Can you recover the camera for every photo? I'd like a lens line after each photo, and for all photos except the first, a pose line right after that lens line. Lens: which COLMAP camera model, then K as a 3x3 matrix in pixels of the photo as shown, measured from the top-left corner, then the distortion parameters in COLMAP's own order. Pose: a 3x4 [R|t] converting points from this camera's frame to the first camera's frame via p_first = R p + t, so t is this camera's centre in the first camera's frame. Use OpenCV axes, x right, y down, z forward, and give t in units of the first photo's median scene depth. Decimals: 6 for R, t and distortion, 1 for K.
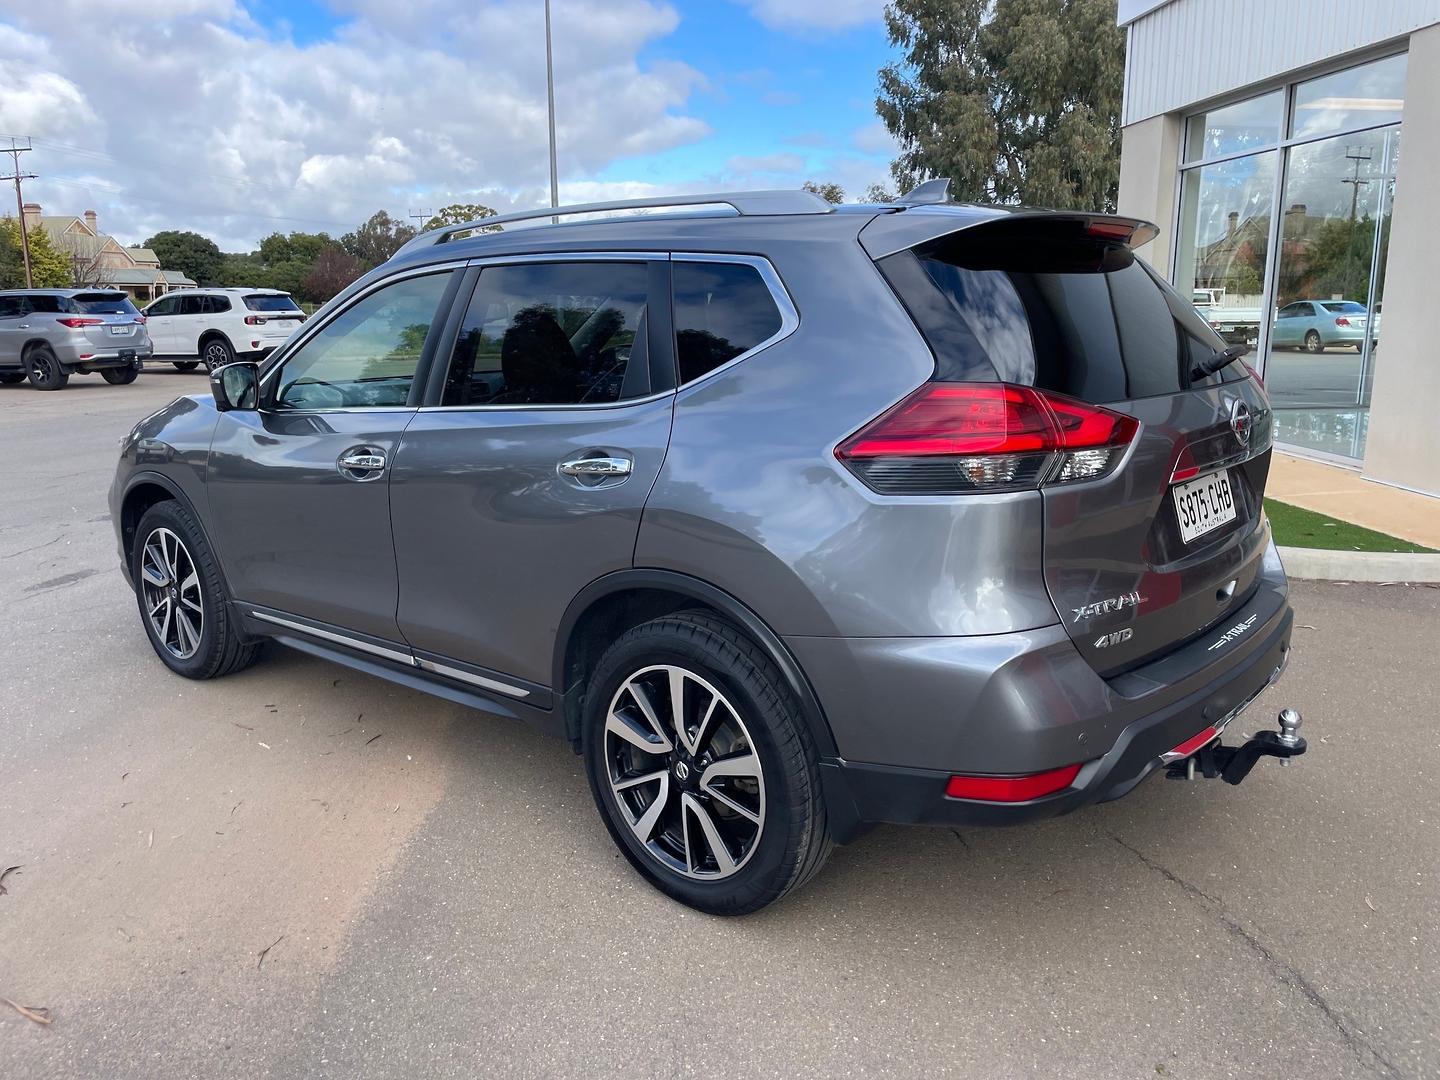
lens RADIAL K [[1092.9, 0, 727.4], [0, 1092.9, 531.1], [0, 0, 1]] dist [0.094561, -0.128851]
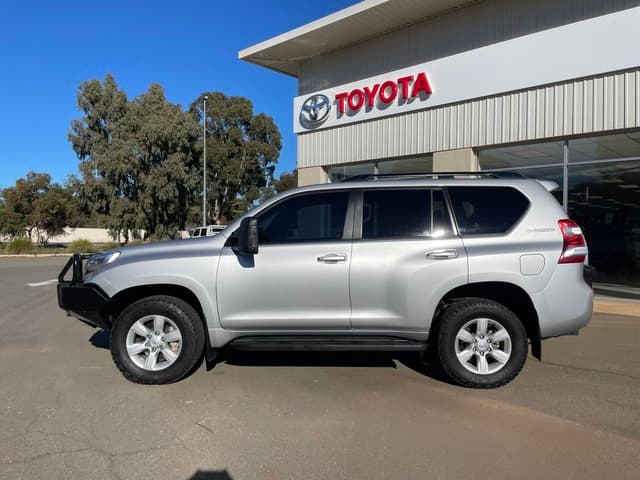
lens RADIAL K [[485.7, 0, 323.3], [0, 485.7, 236.0], [0, 0, 1]] dist [0.094561, -0.128851]
pose [[0.746720, 0.012349, 0.665024, -0.140928], [0.120524, 0.980764, -0.153542, -0.002860], [-0.654128, 0.194804, 0.730868, 0.041093]]
